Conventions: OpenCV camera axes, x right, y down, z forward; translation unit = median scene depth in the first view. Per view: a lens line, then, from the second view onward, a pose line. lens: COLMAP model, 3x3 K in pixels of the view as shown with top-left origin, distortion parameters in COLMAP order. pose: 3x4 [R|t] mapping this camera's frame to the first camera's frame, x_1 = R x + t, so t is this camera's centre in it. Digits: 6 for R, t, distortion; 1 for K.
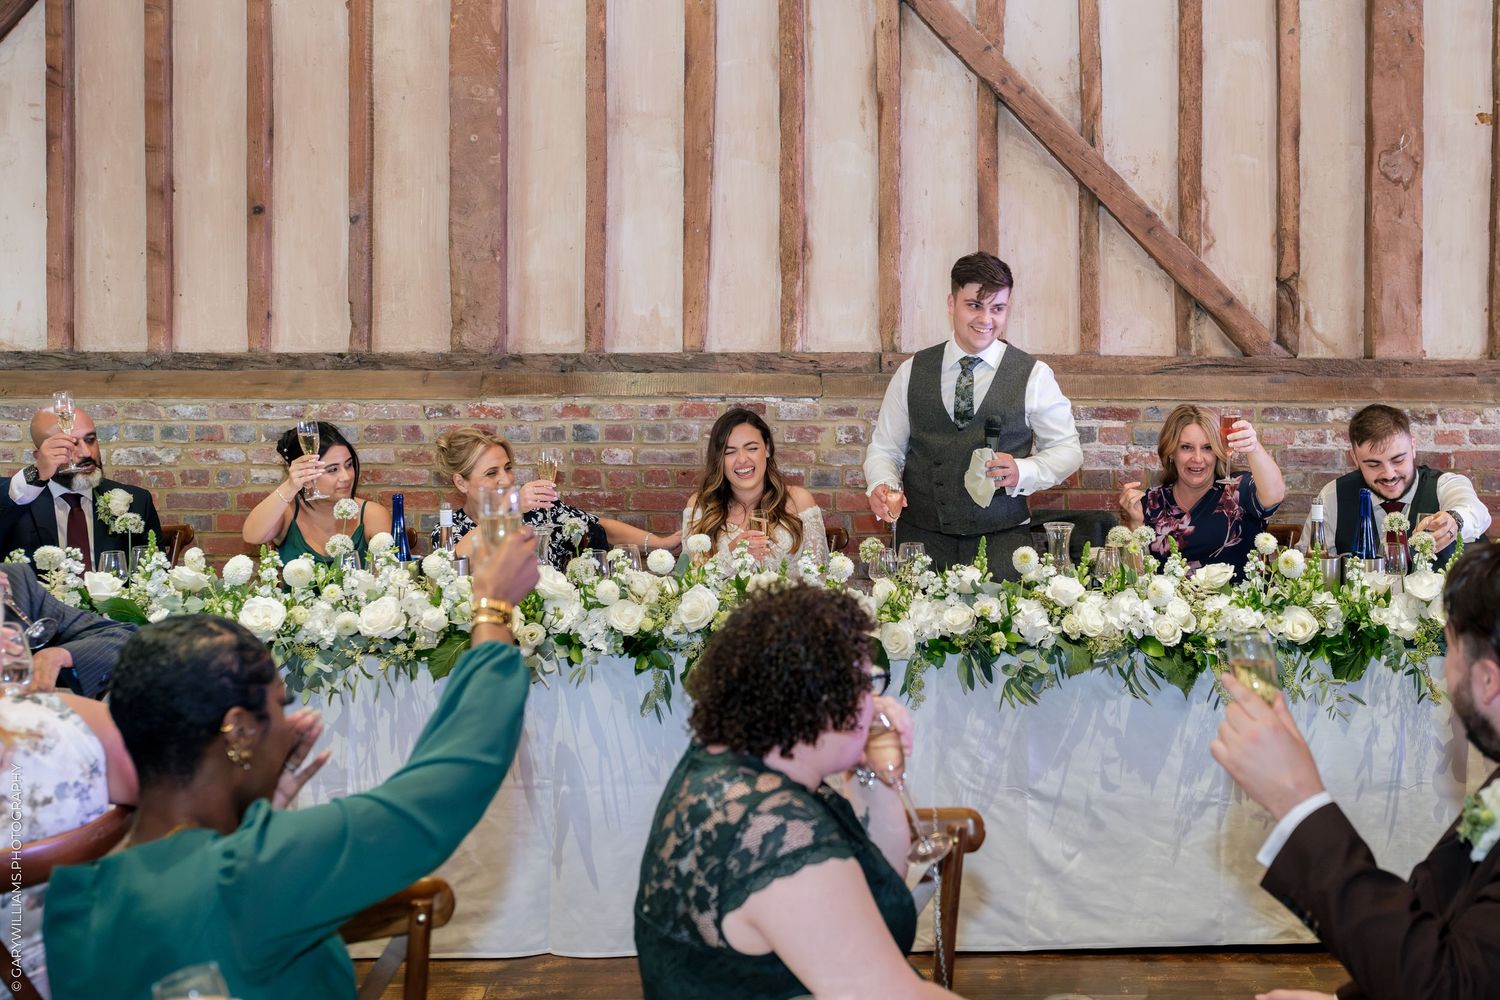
lens RADIAL K [[1633.0, 0, 681.4], [0, 1633.0, 354.6], [0, 0, 1]] dist [-0.005737, 0.000000]
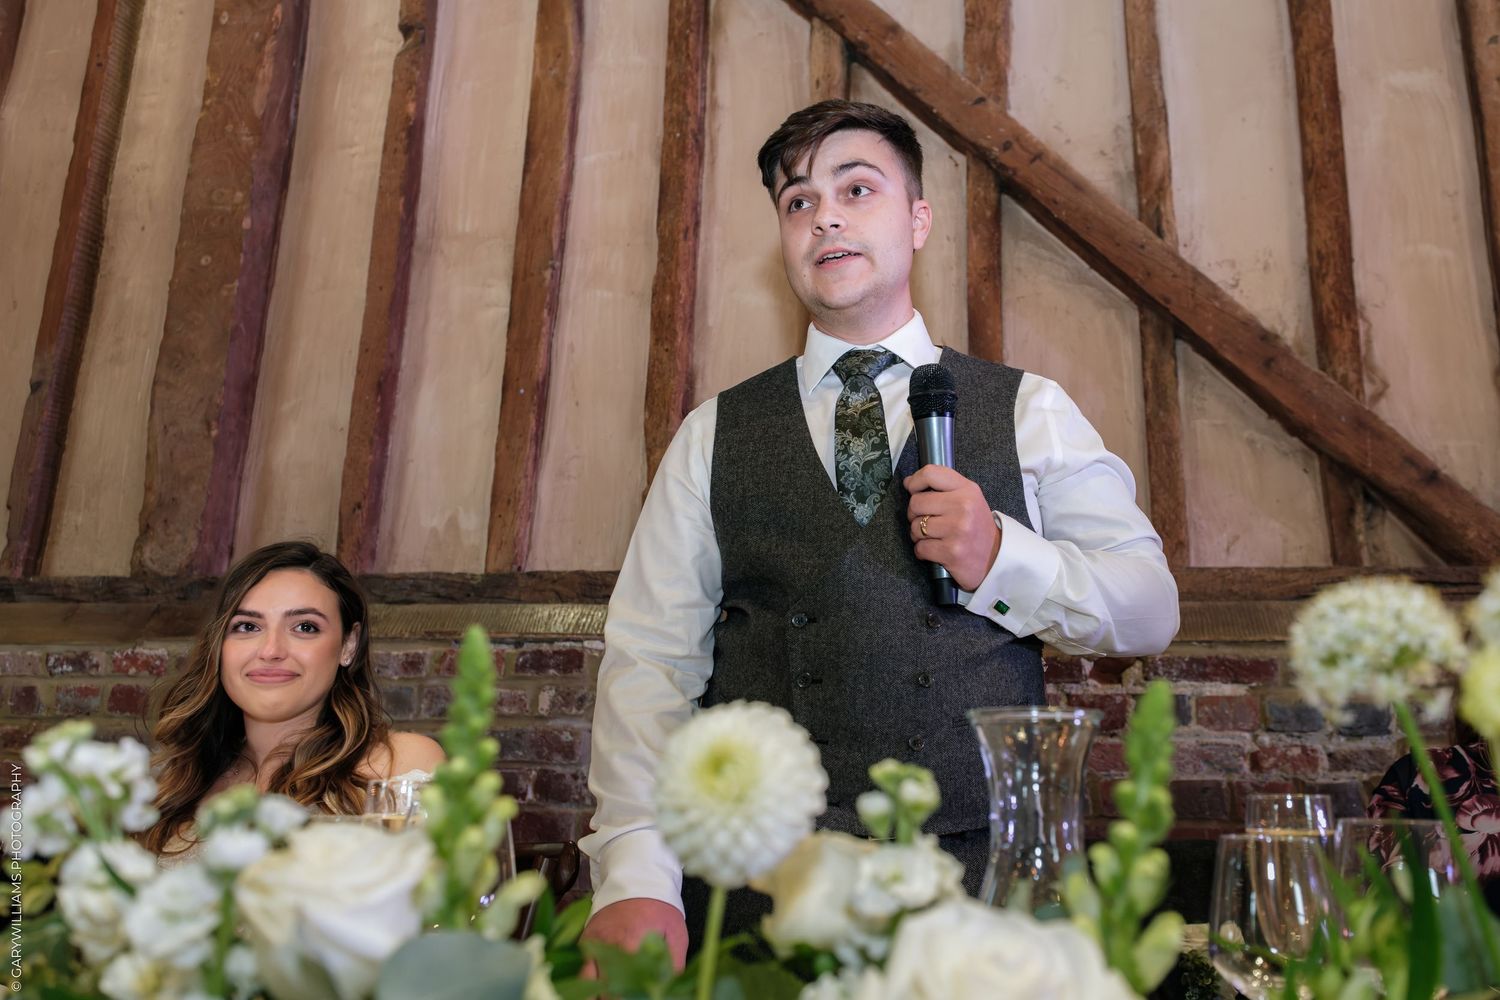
lens RADIAL K [[1237.5, 0, 747.2], [0, 1237.5, 510.2], [0, 0, 1]] dist [-0.003494, -0.002625]
pose [[0.995778, 0.010715, -0.091169, 0.144358], [-0.032597, 0.969711, -0.242072, 0.083492], [0.085813, 0.244022, 0.965966, 0.574592]]
